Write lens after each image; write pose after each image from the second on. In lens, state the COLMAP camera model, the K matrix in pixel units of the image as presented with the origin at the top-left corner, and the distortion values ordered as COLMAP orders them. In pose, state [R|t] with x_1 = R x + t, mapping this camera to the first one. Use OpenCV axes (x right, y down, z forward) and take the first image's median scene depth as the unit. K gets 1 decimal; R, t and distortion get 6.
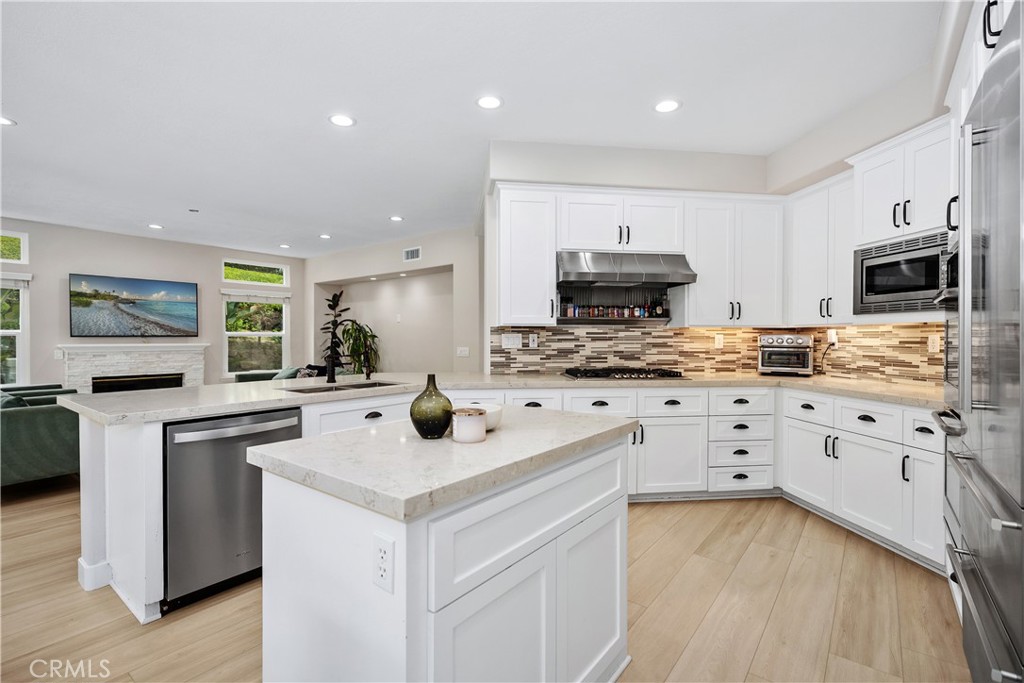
lens RADIAL K [[469.2, 0, 511.9], [0, 469.2, 340.0], [0, 0, 1]] dist [0.012733, 0.000699]
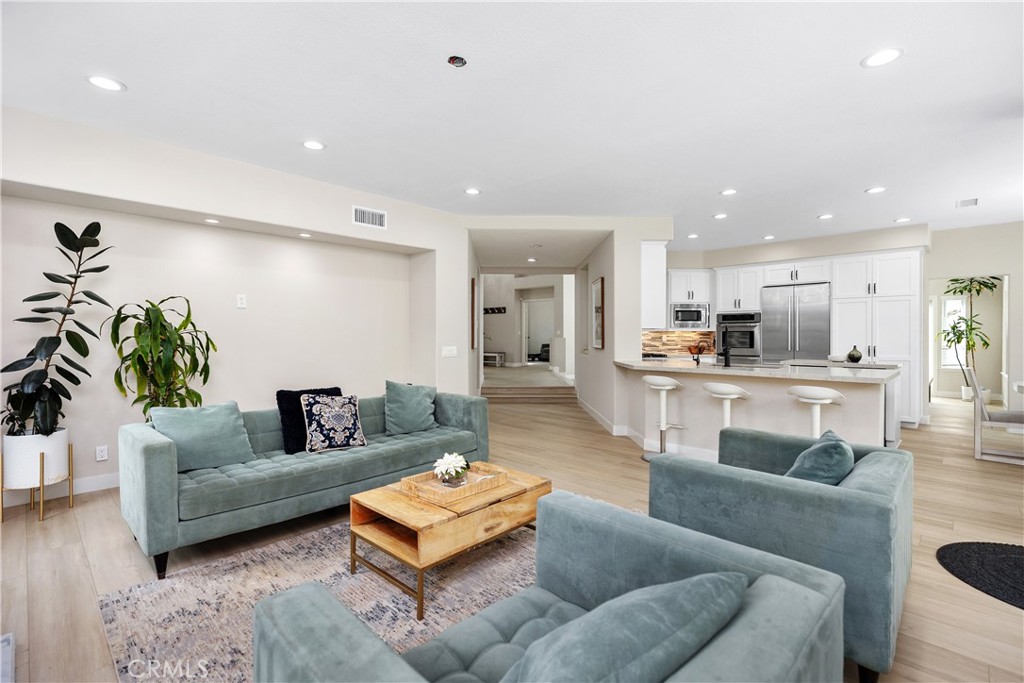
lens RADIAL K [[469.2, 0, 513.6], [0, 469.2, 341.7], [0, 0, 1]] dist [0.012733, 0.000699]
pose [[0.113490, -0.009485, 0.993494, -1.943544], [0.004573, 0.999949, 0.009024, -0.001006], [-0.993529, 0.003519, 0.113527, 1.525935]]
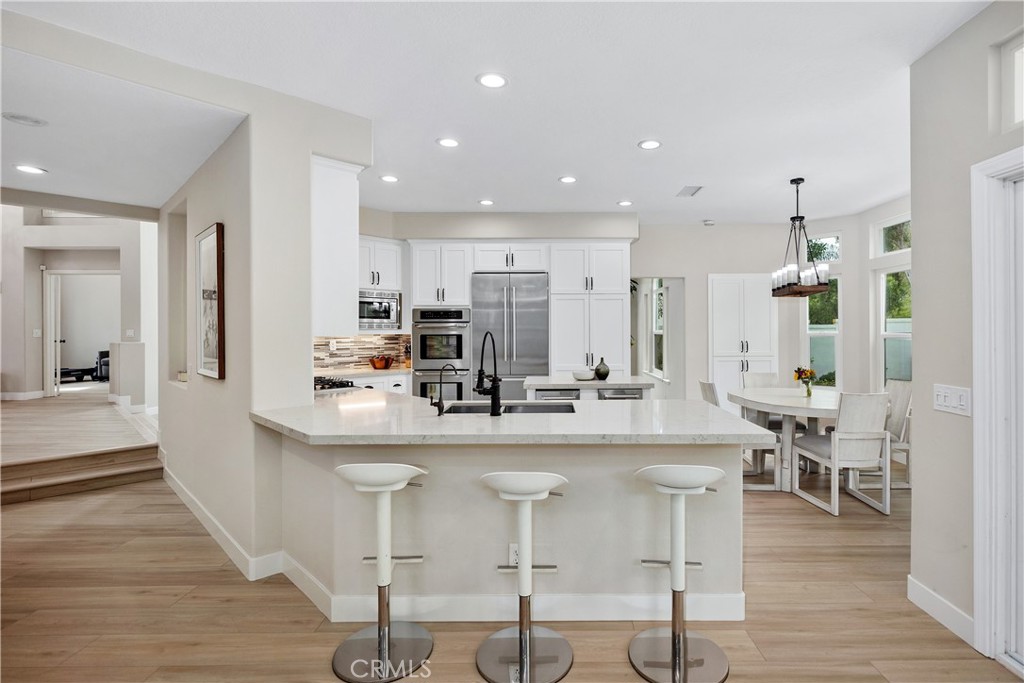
lens RADIAL K [[518.6, 0, 514.3], [0, 518.6, 332.3], [0, 0, 1]] dist [0.006171, 0.001033]
pose [[-0.556818, -0.004062, 0.830625, -1.050614], [0.004100, 0.999962, 0.007639, -0.051294], [-0.830625, 0.007659, -0.556780, 1.463428]]
